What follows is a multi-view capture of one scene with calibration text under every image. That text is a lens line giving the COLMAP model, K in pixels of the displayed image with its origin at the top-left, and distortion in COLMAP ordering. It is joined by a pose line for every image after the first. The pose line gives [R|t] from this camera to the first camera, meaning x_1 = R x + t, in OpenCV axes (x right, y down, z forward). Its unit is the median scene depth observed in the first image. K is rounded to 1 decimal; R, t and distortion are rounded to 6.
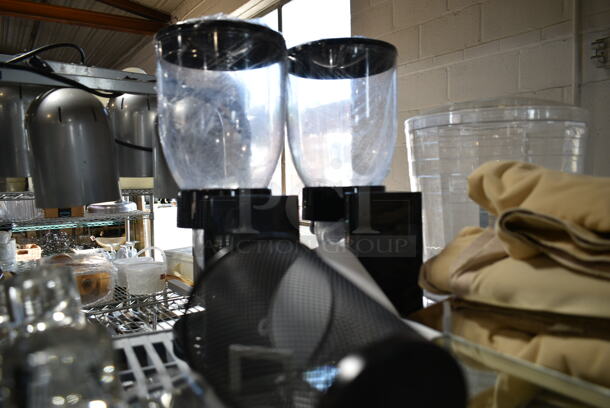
lens RADIAL K [[476.3, 0, 305.0], [0, 476.3, 204.0], [0, 0, 1]] dist [0.001245, 0.002709]
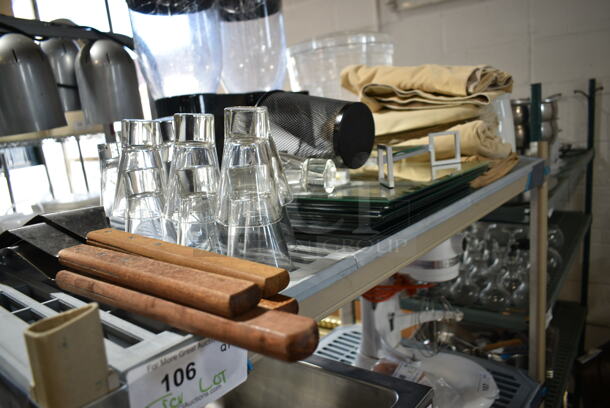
lens RADIAL K [[459.2, 0, 305.0], [0, 459.2, 204.0], [0, 0, 1]] dist [-0.031001, 0.001028]
pose [[0.930225, -0.145908, 0.336739, -0.481083], [0.107564, 0.985669, 0.129945, 0.209170], [-0.350874, -0.084657, 0.932588, -0.667416]]
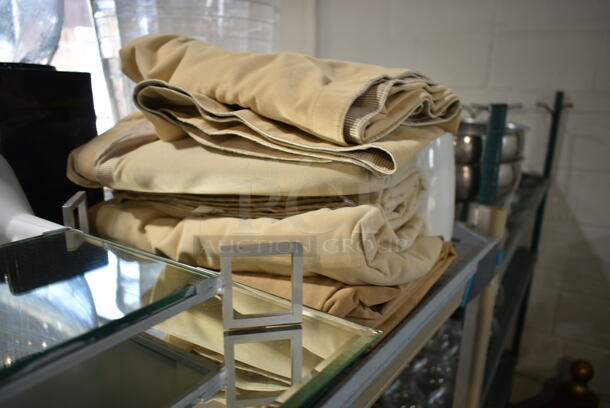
lens RADIAL K [[459.2, 0, 305.0], [0, 459.2, 204.0], [0, 0, 1]] dist [-0.031001, 0.001028]
pose [[0.897733, -0.083217, 0.432609, 0.295278], [-0.004620, 0.980165, 0.198132, 0.059096], [-0.440516, -0.179868, 0.879542, 0.090502]]
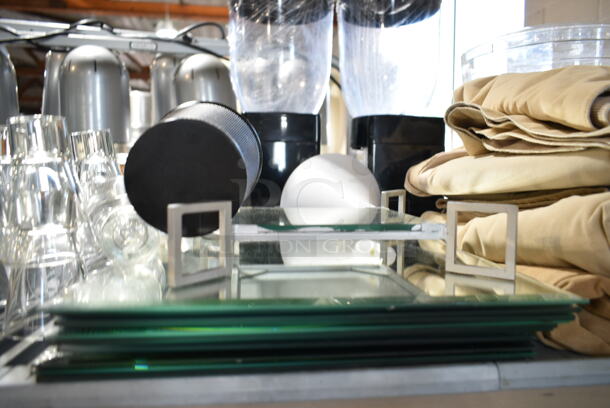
lens RADIAL K [[476.3, 0, 305.0], [0, 476.3, 204.0], [0, 0, 1]] dist [0.001245, 0.002709]
pose [[0.924366, 0.044332, -0.378922, 0.510658], [-0.034395, 0.998865, 0.032956, 0.204244], [0.379952, -0.017431, 0.924842, -0.154265]]
